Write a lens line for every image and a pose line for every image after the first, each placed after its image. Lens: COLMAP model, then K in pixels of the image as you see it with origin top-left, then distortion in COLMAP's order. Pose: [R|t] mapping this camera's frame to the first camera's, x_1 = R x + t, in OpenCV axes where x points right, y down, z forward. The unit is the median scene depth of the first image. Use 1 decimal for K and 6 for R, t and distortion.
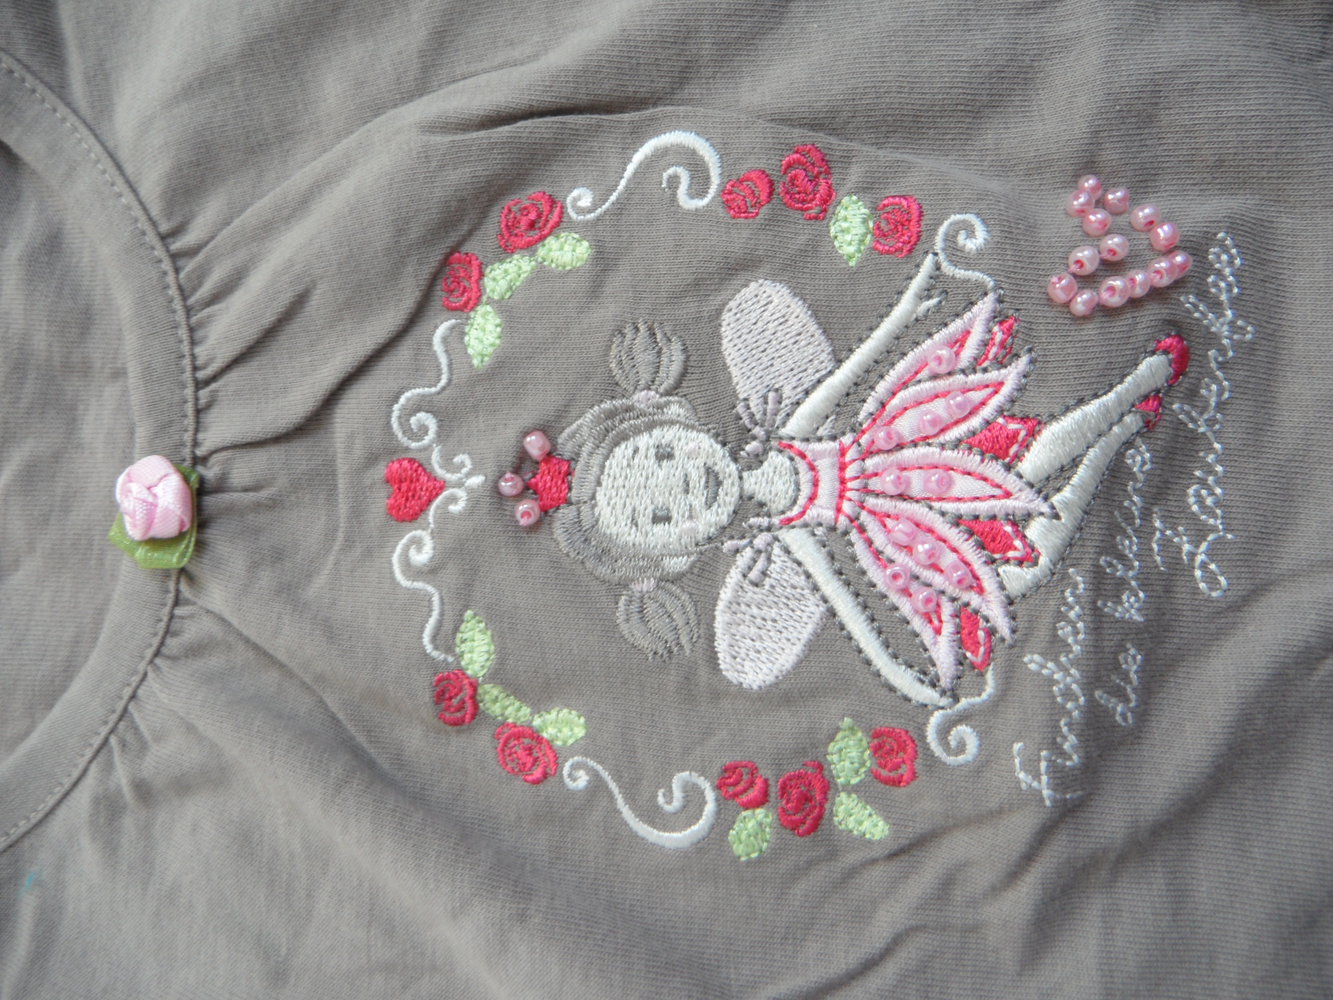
lens RADIAL K [[927.2, 0, 666.5], [0, 927.2, 500.0], [0, 0, 1]] dist [-0.024949, 0.000006]
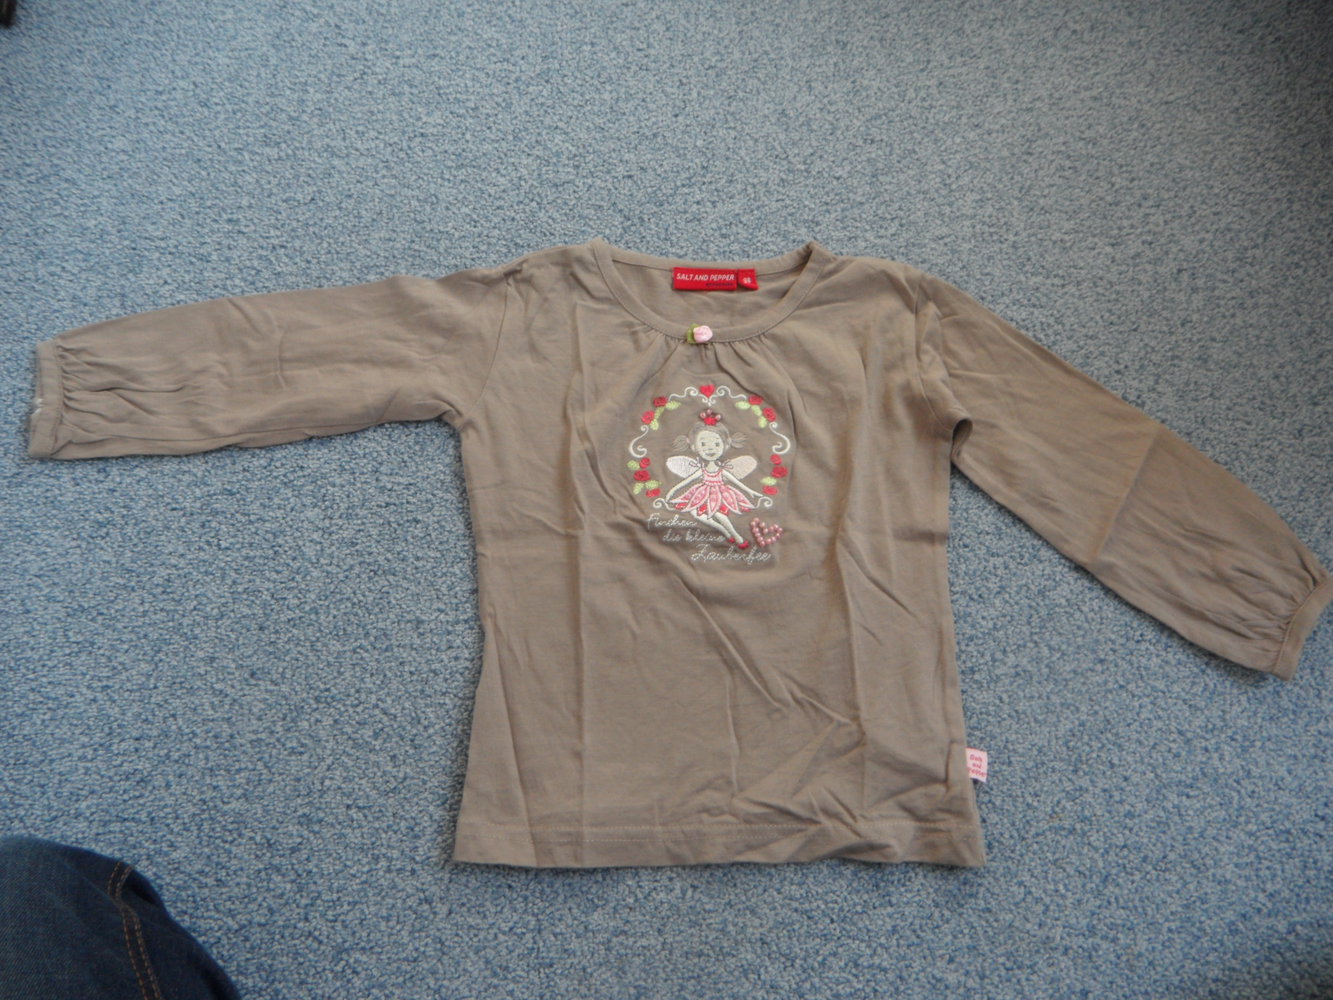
lens RADIAL K [[921.0, 0, 666.5], [0, 921.0, 500.0], [0, 0, 1]] dist [0.000570, 0.034255]
pose [[0.030589, 0.980926, -0.191961, 1.127871], [-0.999504, 0.031461, 0.001498, 0.201688], [0.007509, 0.191820, 0.981401, -3.375251]]
